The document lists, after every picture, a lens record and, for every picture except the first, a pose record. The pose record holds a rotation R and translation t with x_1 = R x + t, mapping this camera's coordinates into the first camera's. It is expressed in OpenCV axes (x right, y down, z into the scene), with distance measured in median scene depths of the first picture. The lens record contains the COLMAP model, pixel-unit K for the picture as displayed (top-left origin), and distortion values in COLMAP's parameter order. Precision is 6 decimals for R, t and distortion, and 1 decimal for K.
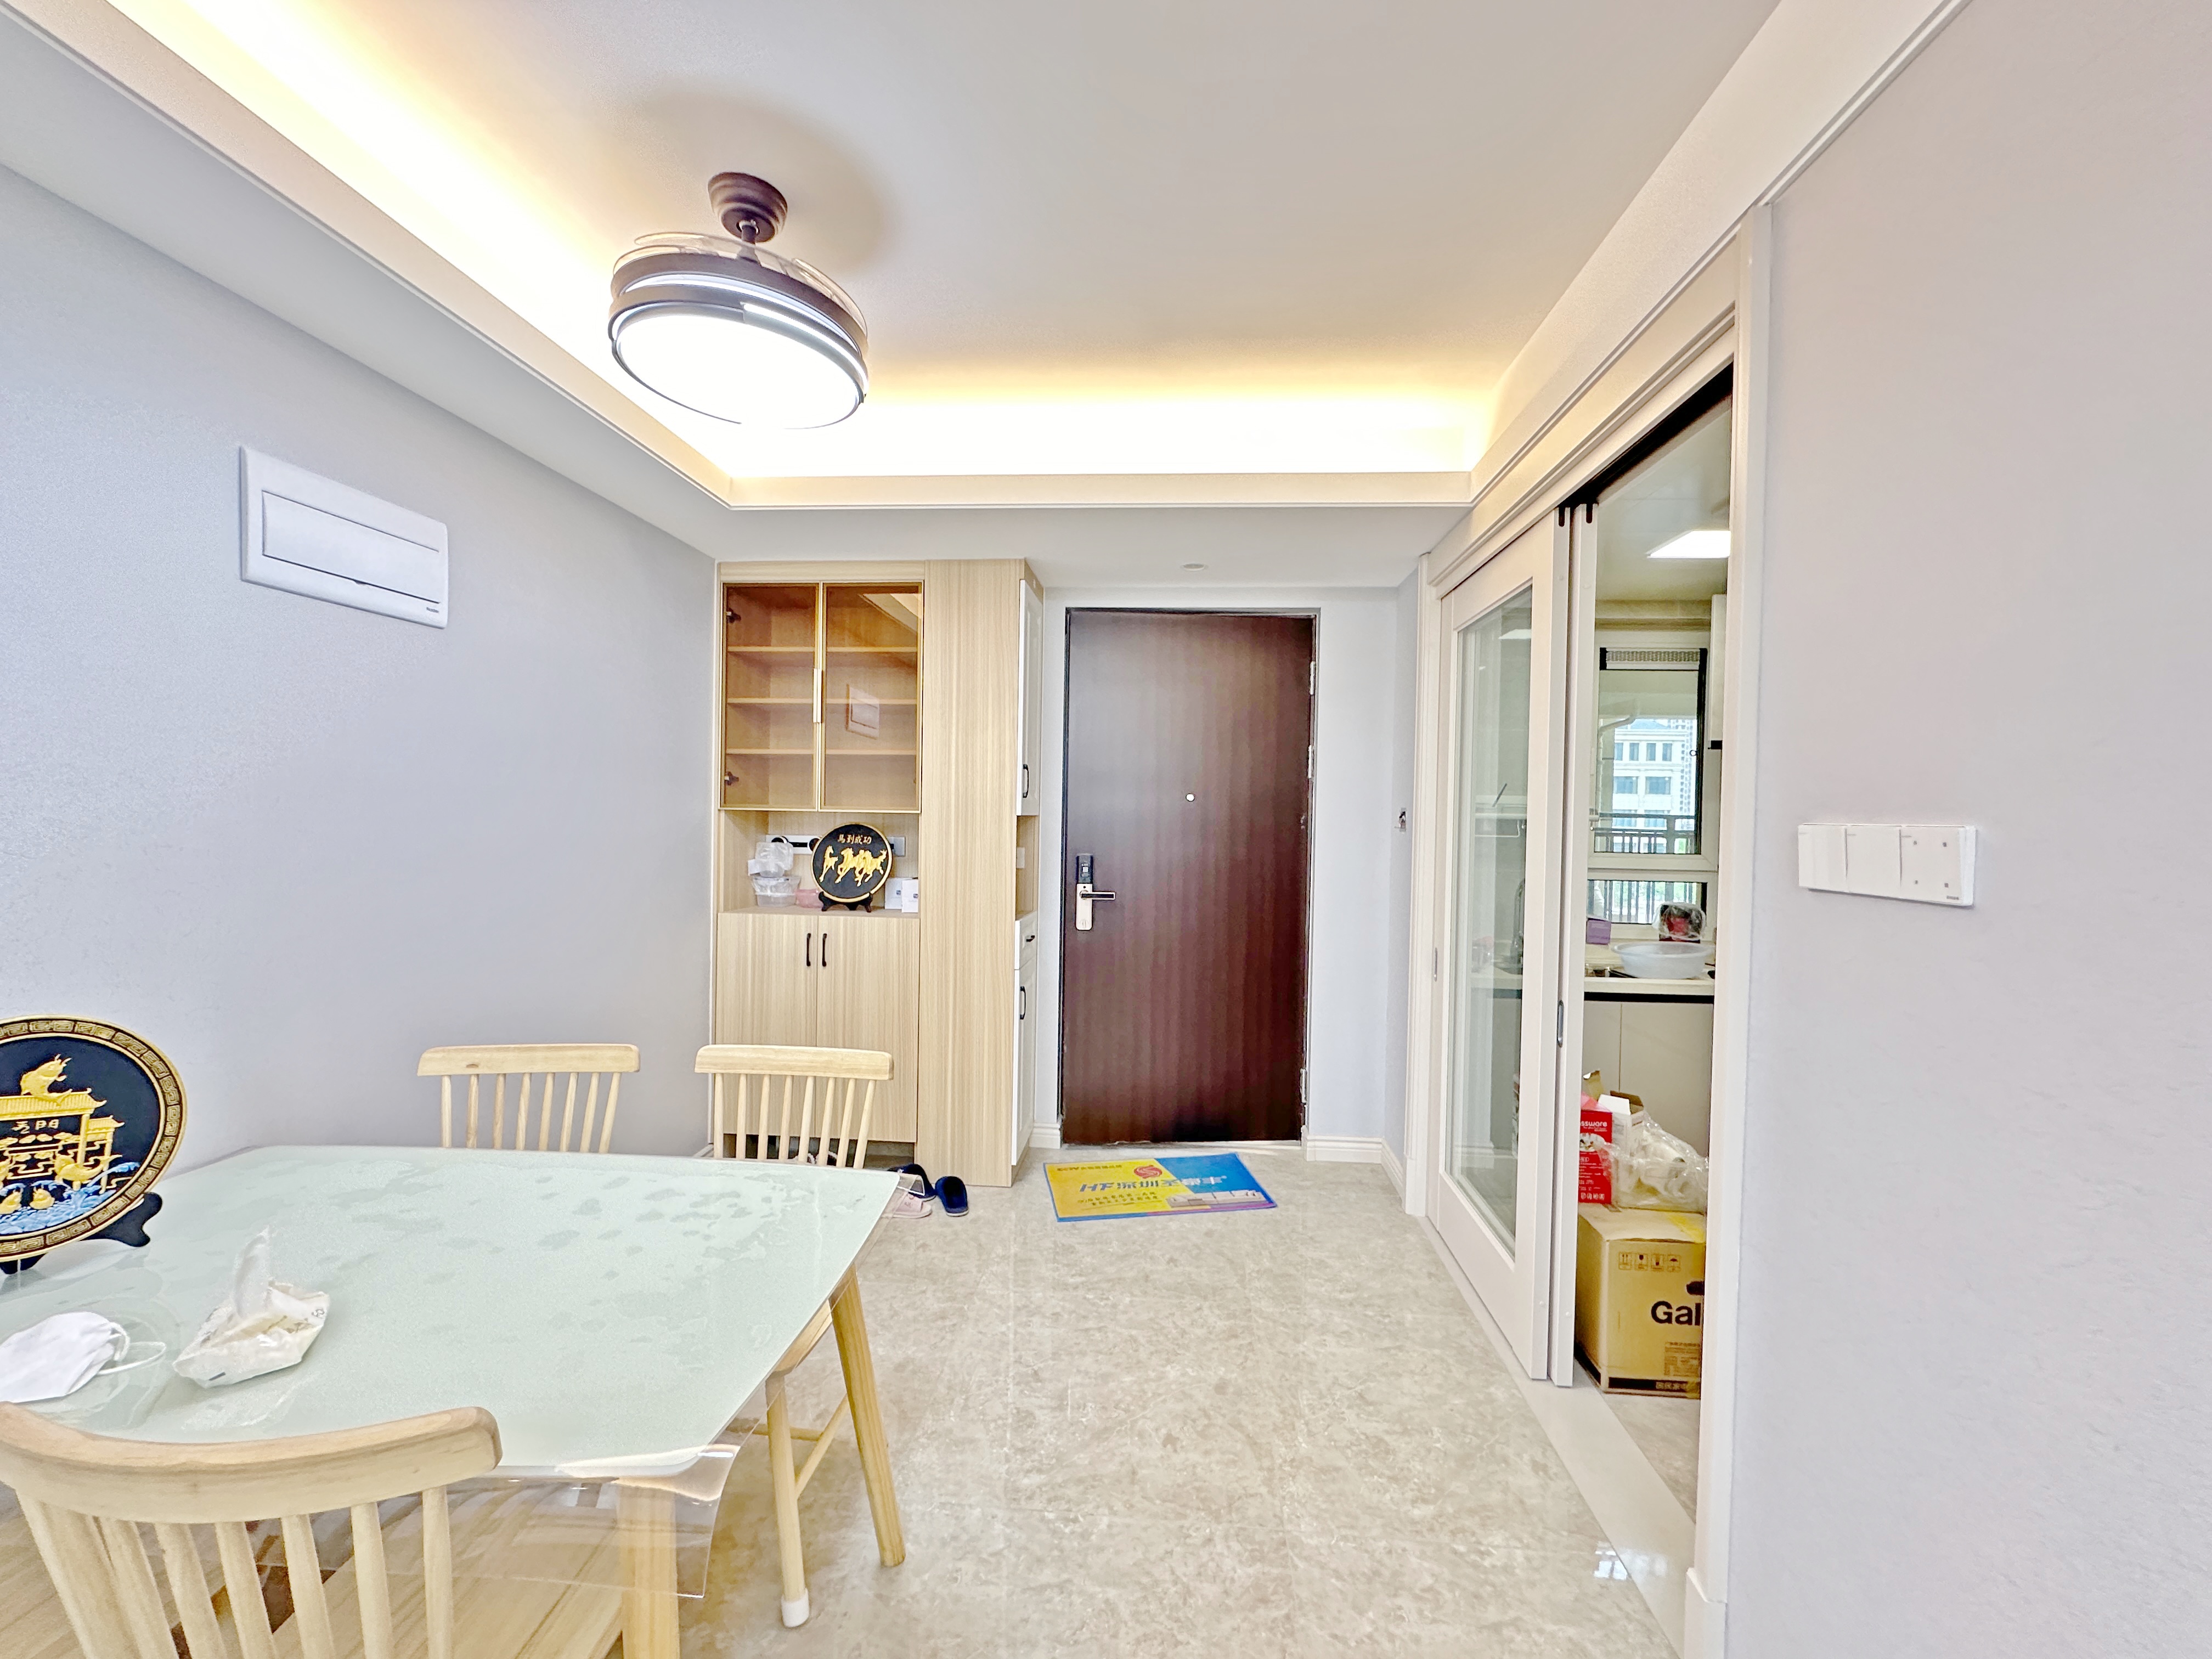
lens RADIAL K [[885.4, 0, 1111.4], [0, 885.4, 829.8], [0, 0, 1]] dist [-0.001634, 0.000131]
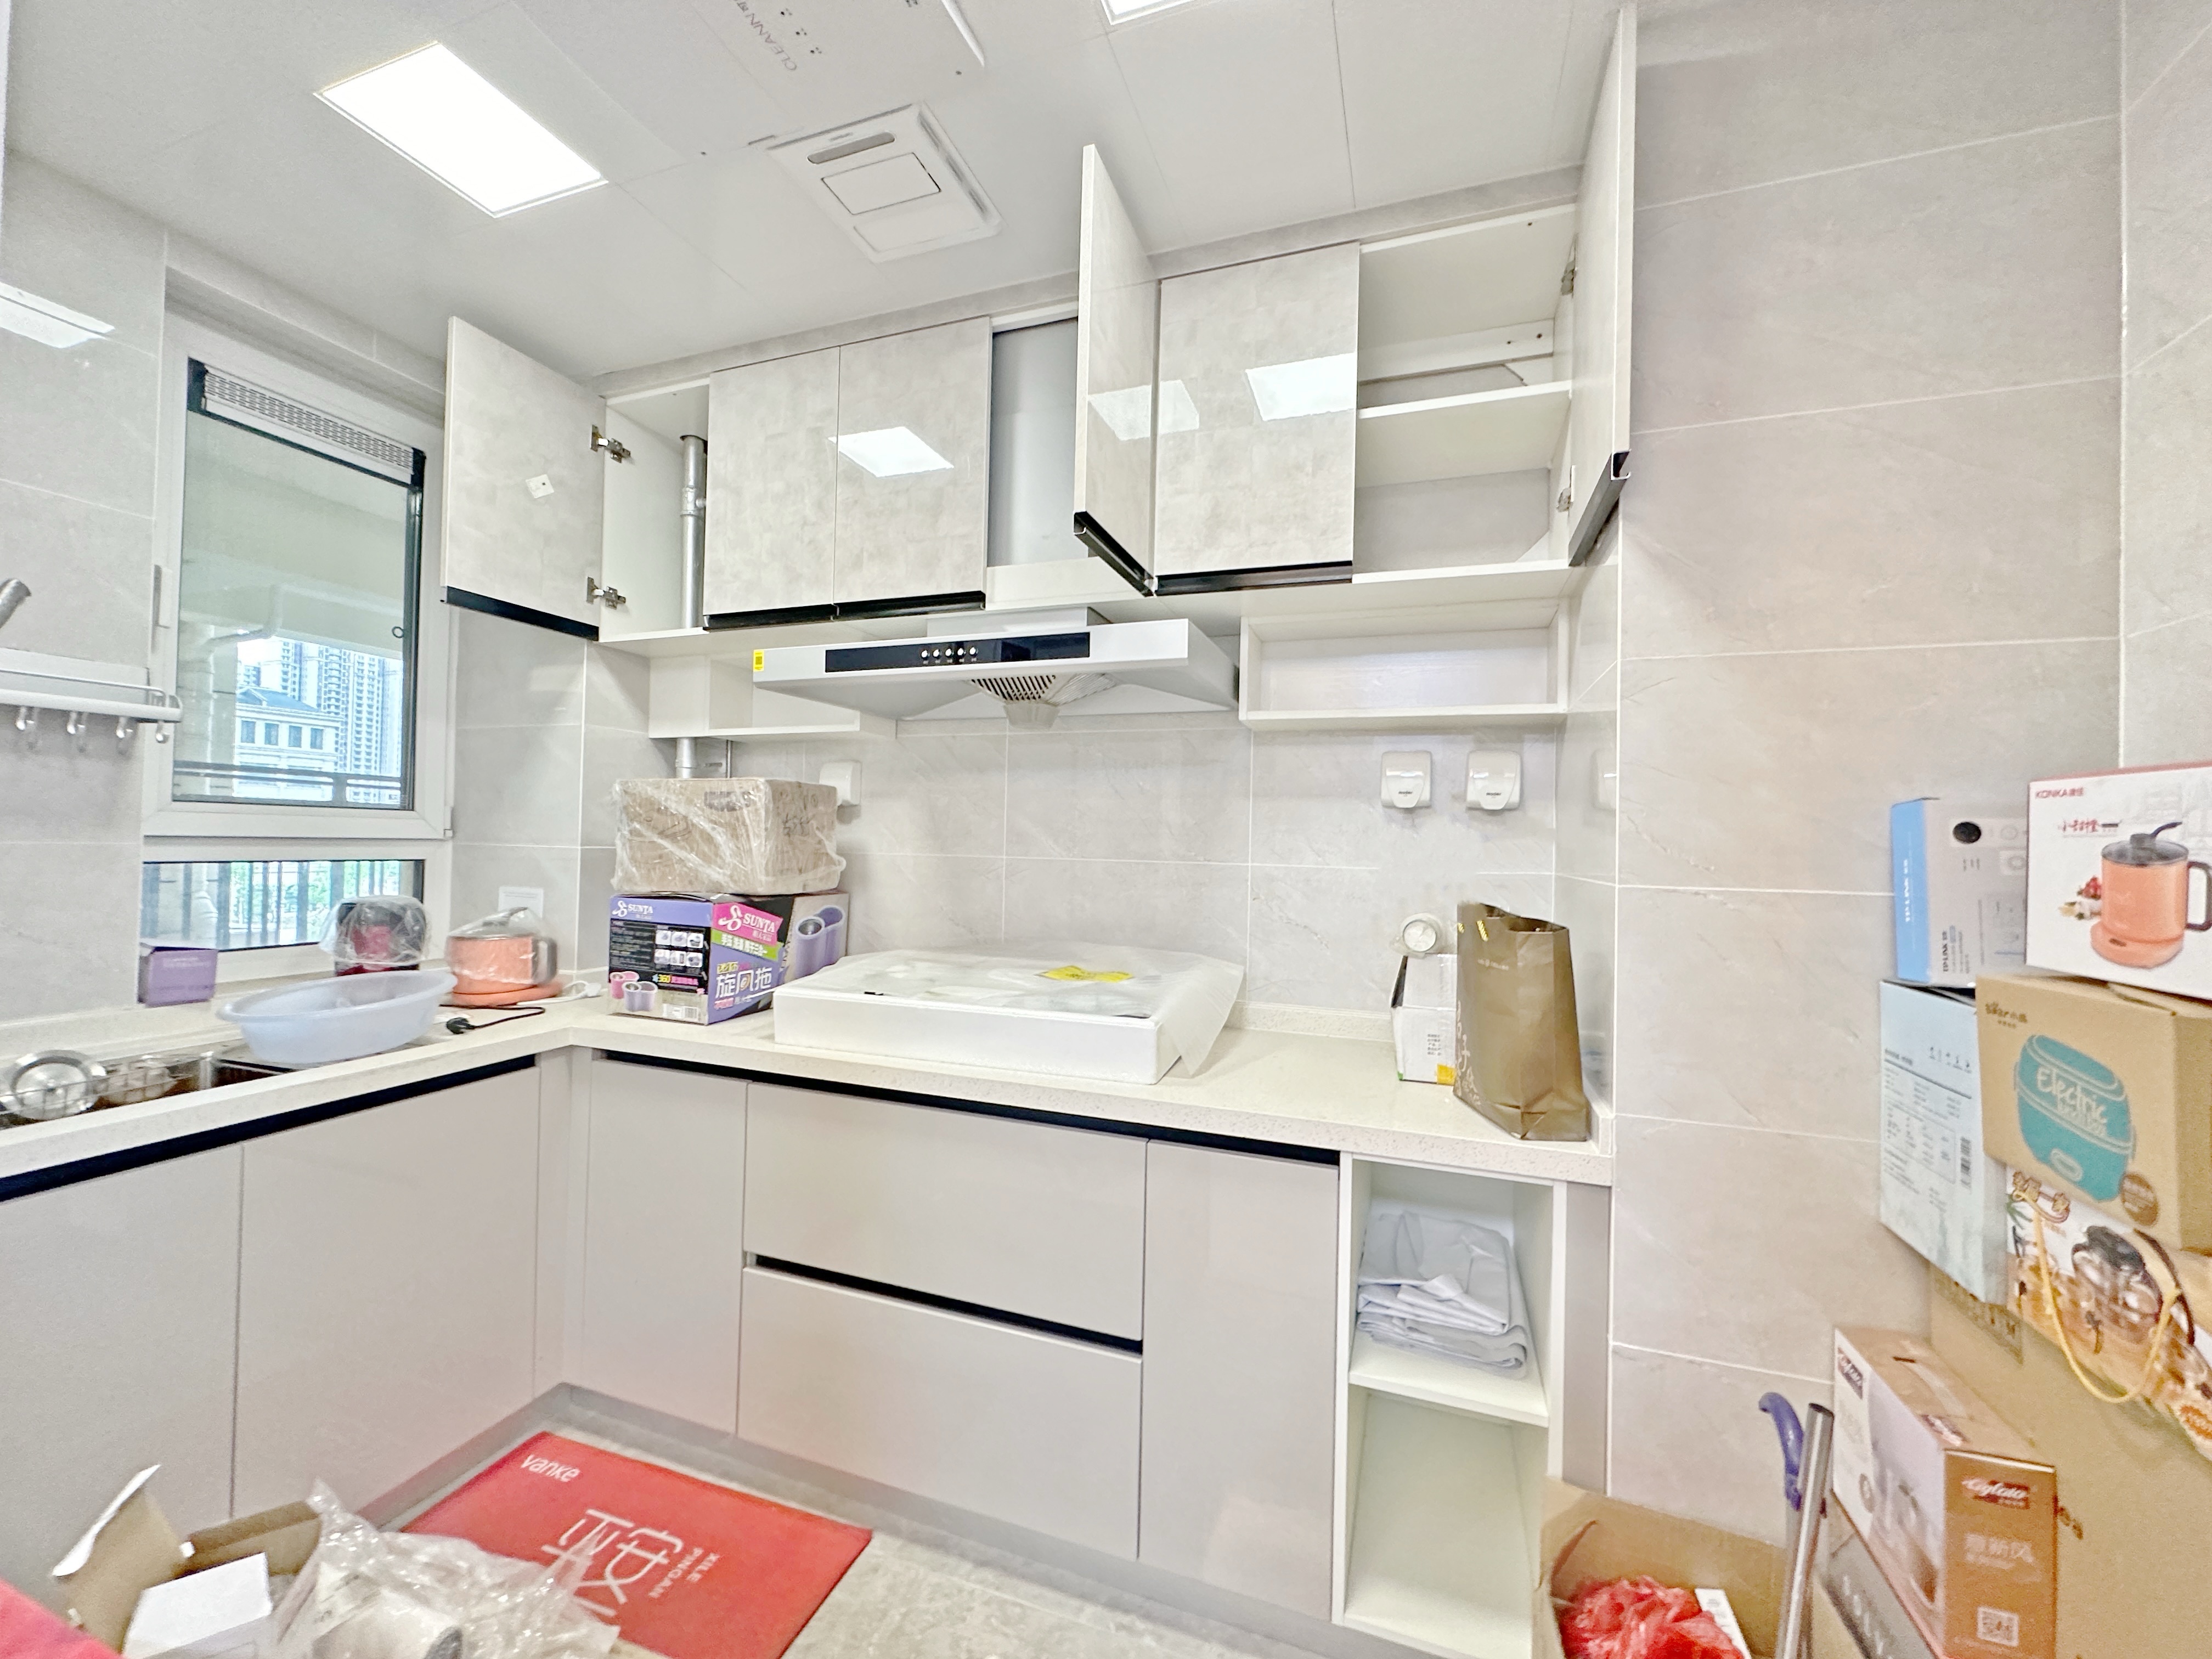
lens RADIAL K [[885.4, 0, 1104.9], [0, 885.4, 831.5], [0, 0, 1]] dist [-0.001634, 0.000131]
pose [[0.277362, 0.001309, 0.960765, 0.256350], [-0.000427, 0.999999, -0.001239, 0.044218], [-0.960765, -0.000067, 0.277362, 0.437920]]
